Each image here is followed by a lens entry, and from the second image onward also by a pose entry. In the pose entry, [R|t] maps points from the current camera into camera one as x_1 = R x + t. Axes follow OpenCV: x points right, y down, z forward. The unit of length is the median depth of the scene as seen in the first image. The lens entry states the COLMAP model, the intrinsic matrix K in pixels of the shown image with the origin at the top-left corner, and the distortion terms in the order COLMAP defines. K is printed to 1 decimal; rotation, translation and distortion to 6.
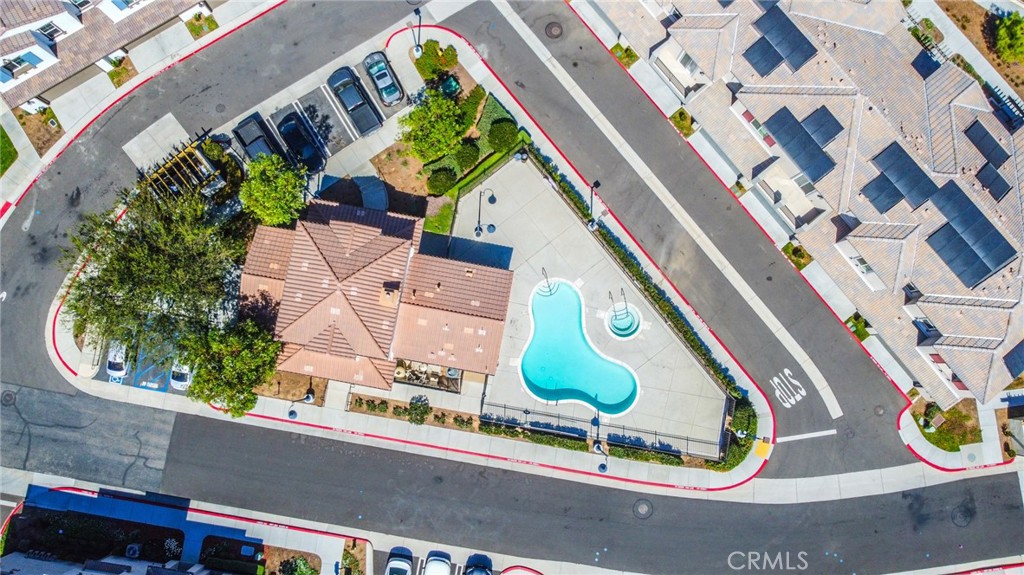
lens RADIAL K [[782.0, 0, 507.8], [0, 782.0, 274.2], [0, 0, 1]] dist [0.021556, -0.001630]
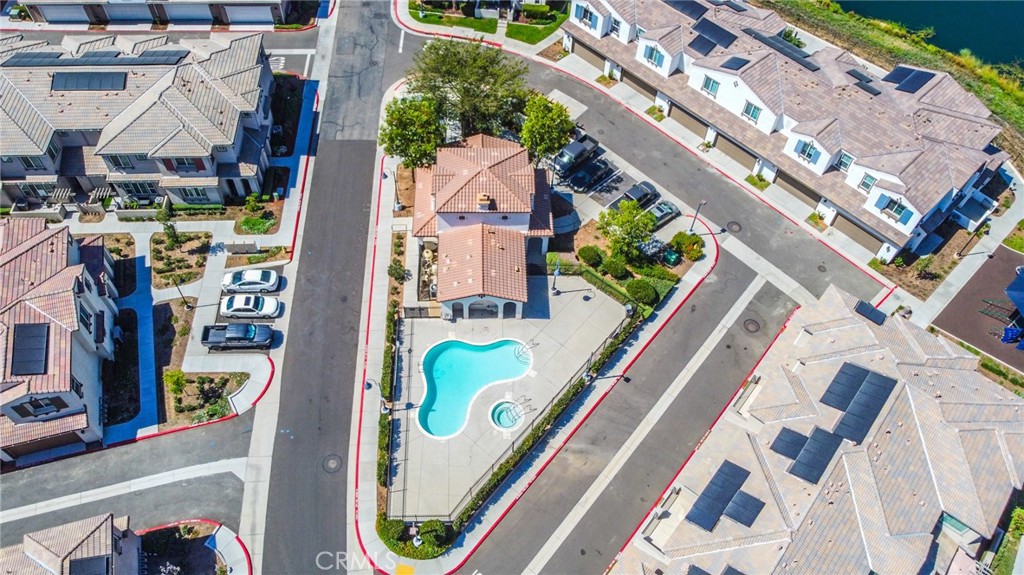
lens RADIAL K [[782.0, 0, 507.8], [0, 782.0, 274.2], [0, 0, 1]] dist [0.021556, -0.001630]
pose [[0.204332, 0.788584, -0.579987, 0.619546], [-0.975939, 0.210168, -0.058071, 0.080986], [0.076101, 0.577897, 0.812554, 0.032507]]
